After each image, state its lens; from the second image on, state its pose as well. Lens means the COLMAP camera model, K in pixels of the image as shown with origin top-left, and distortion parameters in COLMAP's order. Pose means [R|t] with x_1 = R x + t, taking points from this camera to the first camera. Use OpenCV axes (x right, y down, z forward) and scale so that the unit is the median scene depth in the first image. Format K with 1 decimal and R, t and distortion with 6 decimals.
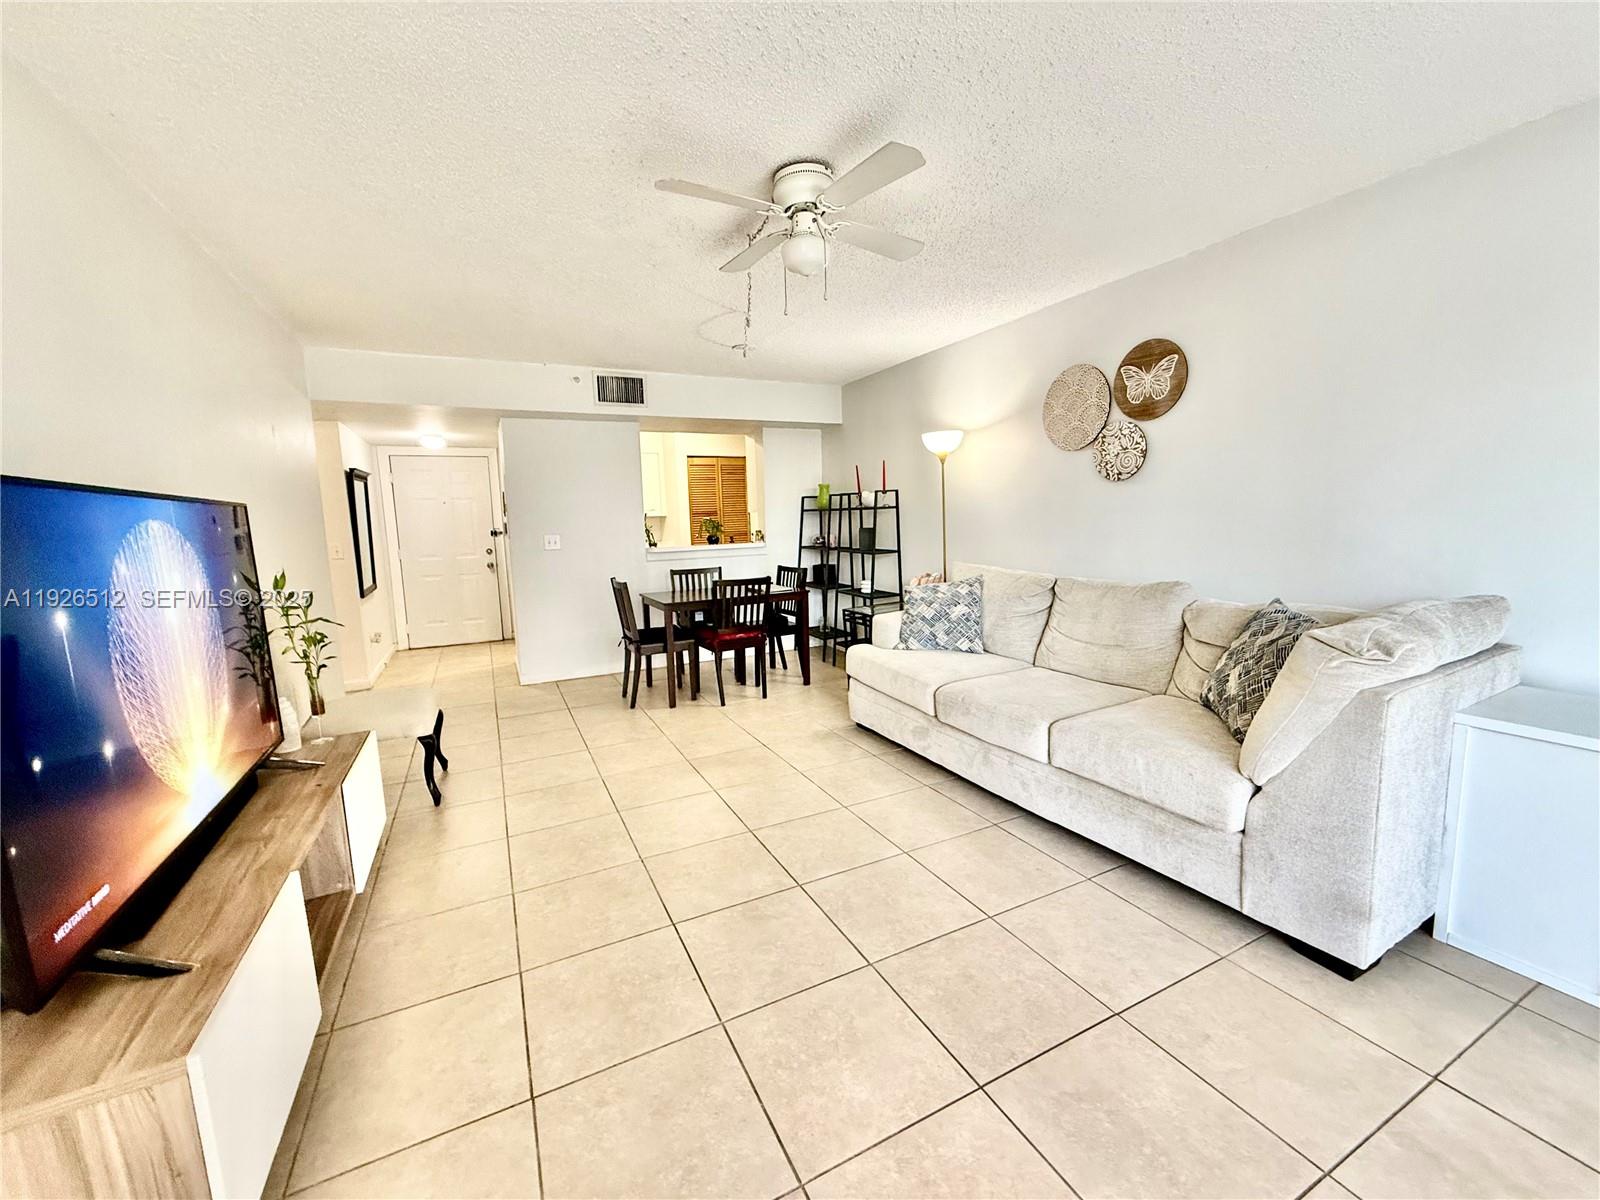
lens RADIAL K [[638.1, 0, 797.3], [0, 638.1, 598.7], [0, 0, 1]] dist [0.002539, -0.000274]
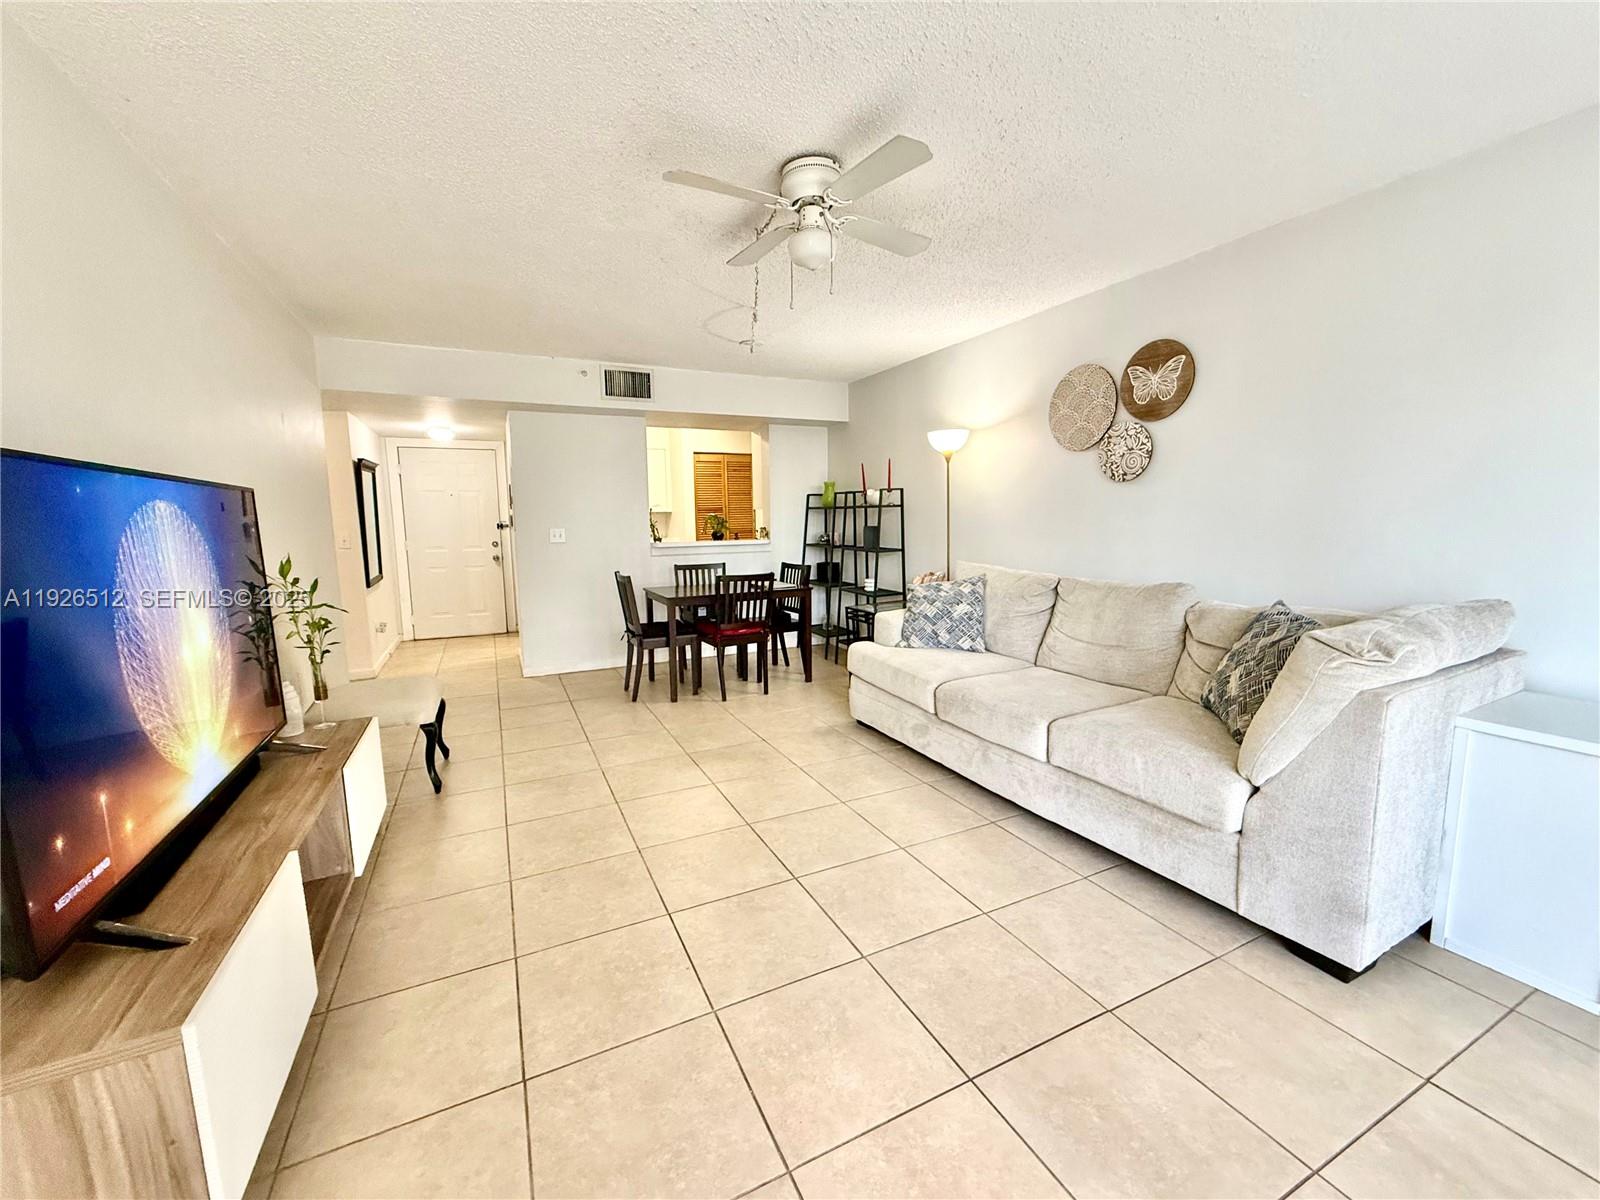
lens RADIAL K [[638.1, 0, 797.4], [0, 638.1, 598.7], [0, 0, 1]] dist [0.002539, -0.000274]
pose [[0.999821, 0.017280, -0.007691, 0.006131], [-0.017277, 0.999851, 0.000498, 0.009041], [0.007698, -0.000365, 0.999970, -0.001701]]
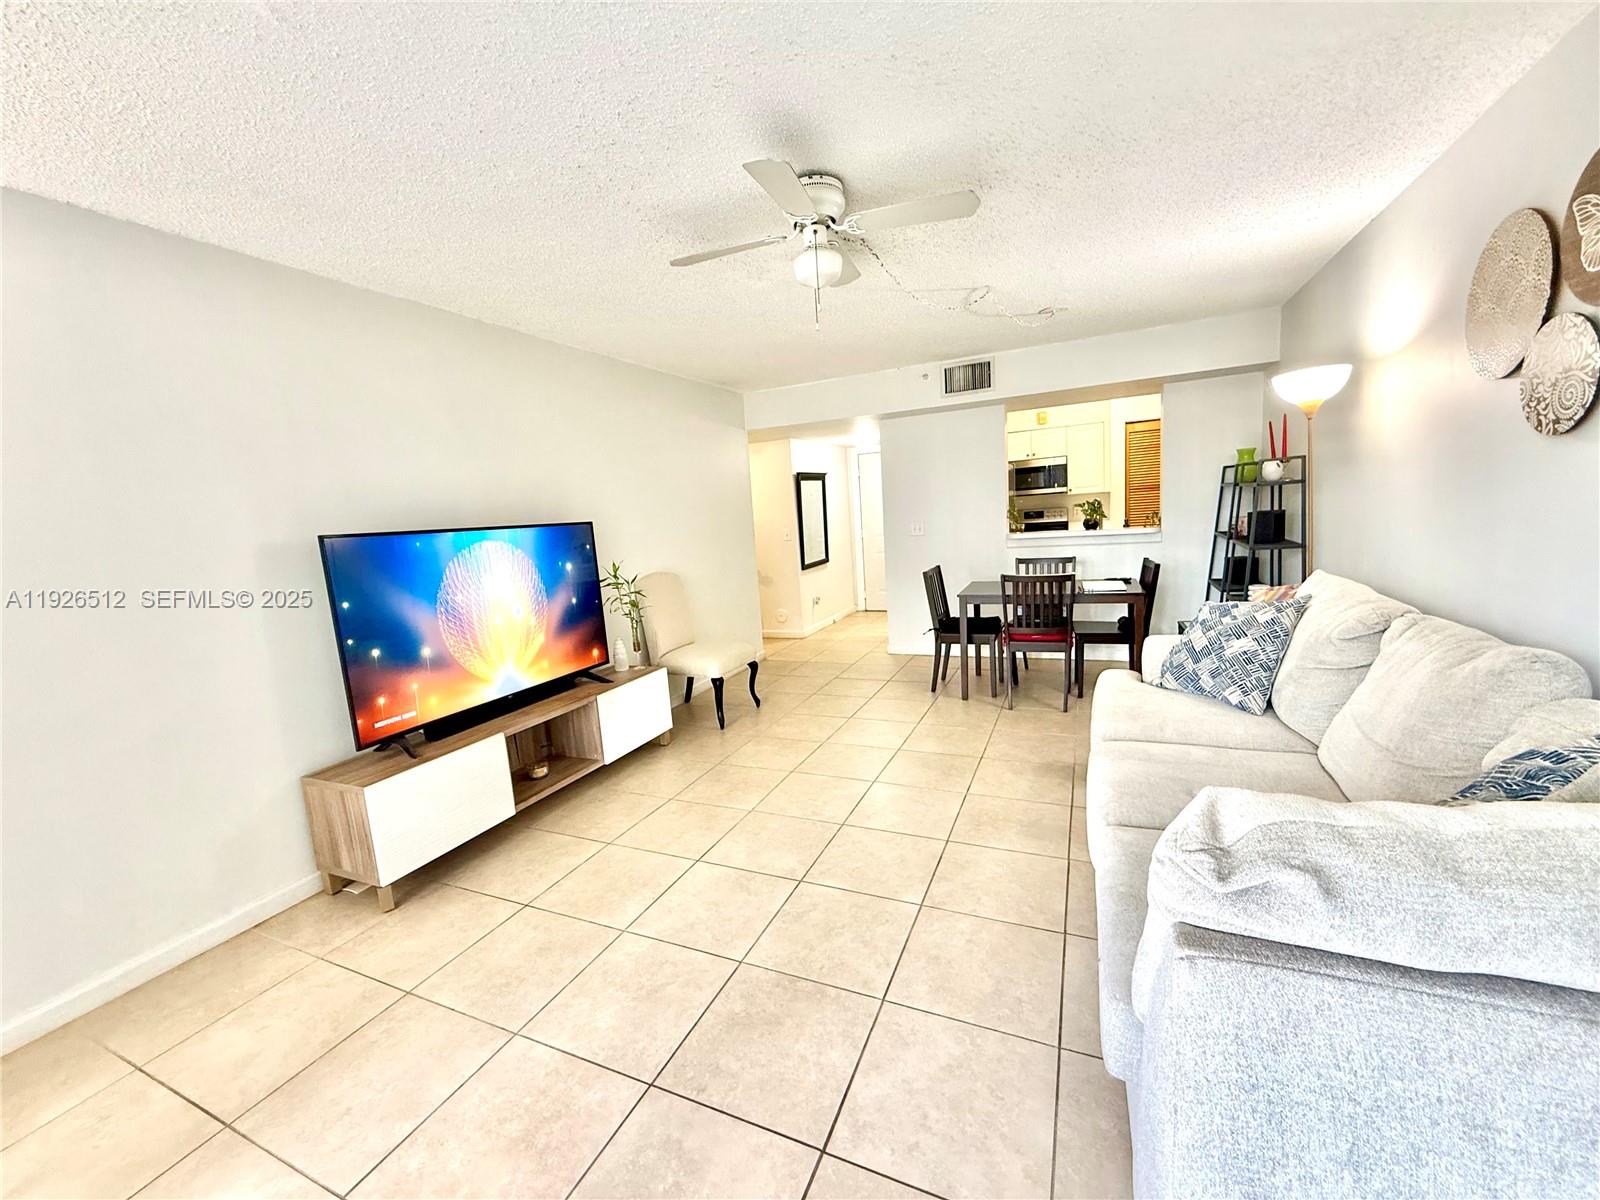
lens RADIAL K [[638.1, 0, 794.3], [0, 638.1, 599.0], [0, 0, 1]] dist [0.002539, -0.000274]
pose [[0.631363, 0.091278, -0.770096, 0.719452], [-0.049394, 0.995766, 0.077531, -0.091378], [0.773912, -0.010913, 0.633199, 0.305431]]
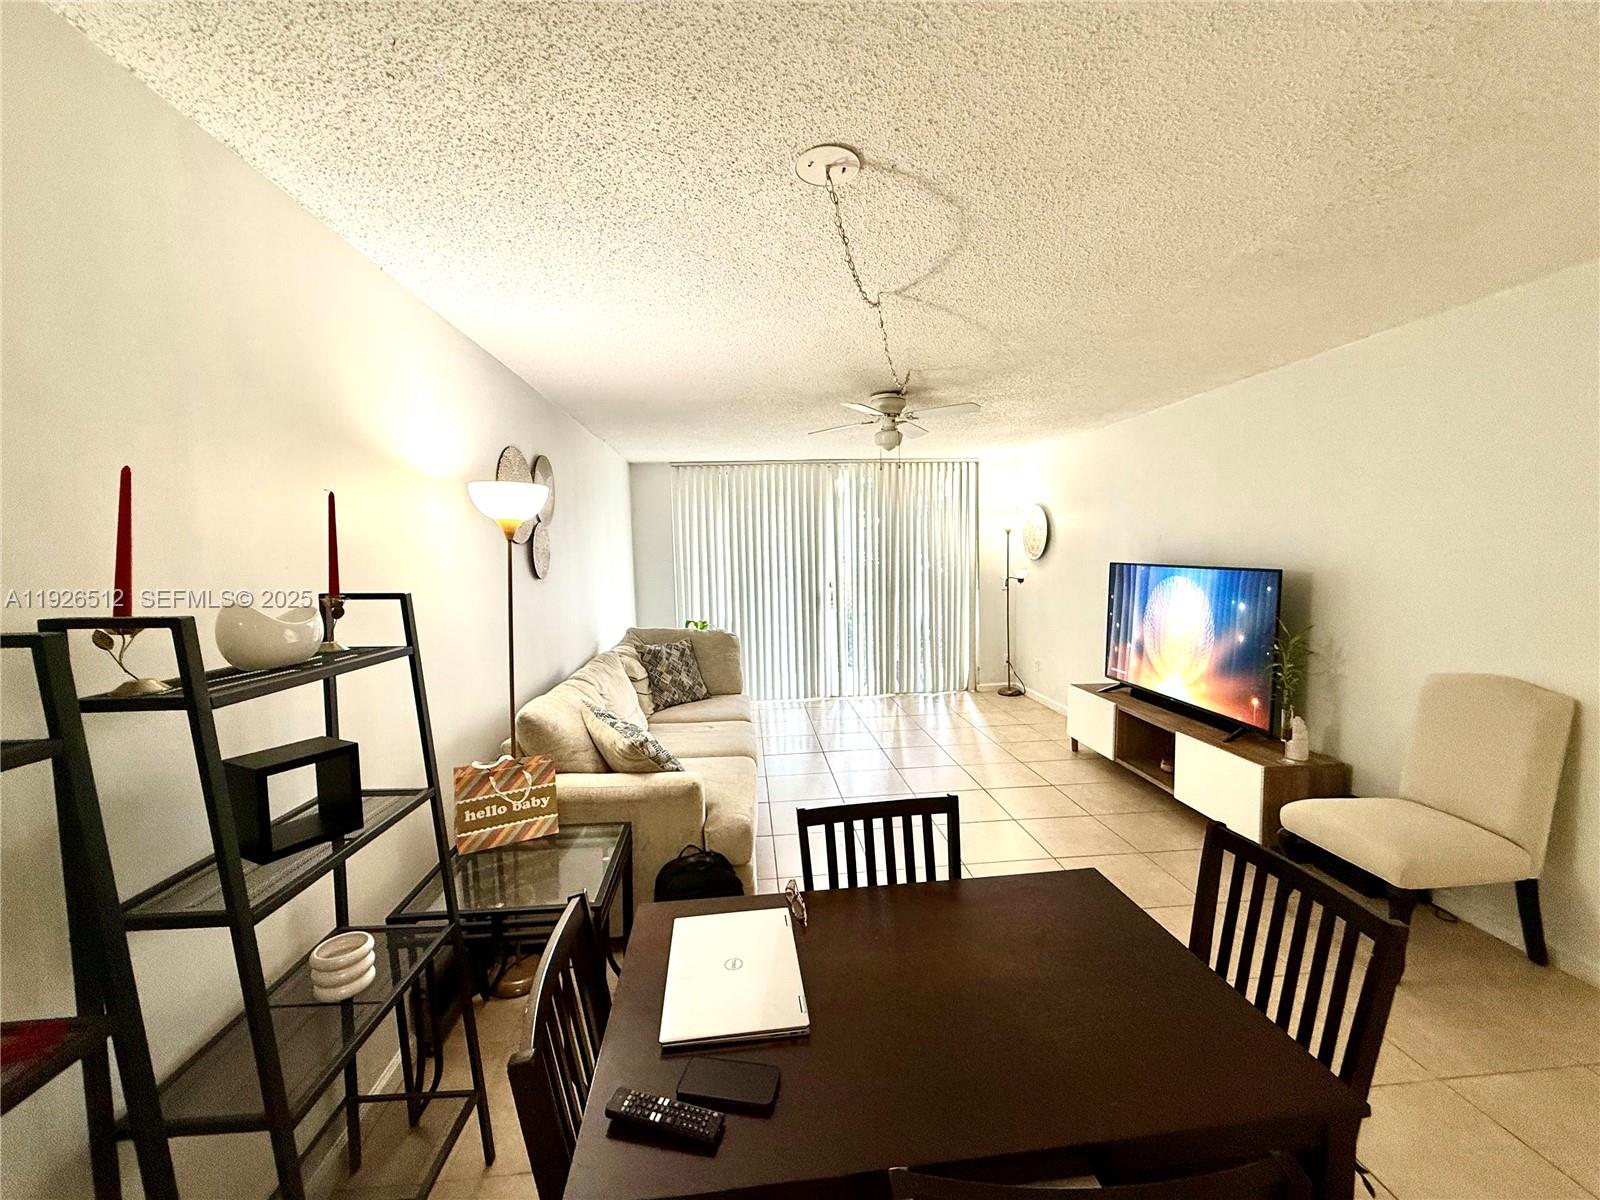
lens RADIAL K [[638.1, 0, 796.3], [0, 638.1, 599.1], [0, 0, 1]] dist [0.002539, -0.000274]
pose [[-0.929067, 0.025021, 0.369064, -0.335991], [0.099679, 0.977738, 0.184641, -0.411806], [-0.356228, 0.208332, -0.910878, 2.446382]]
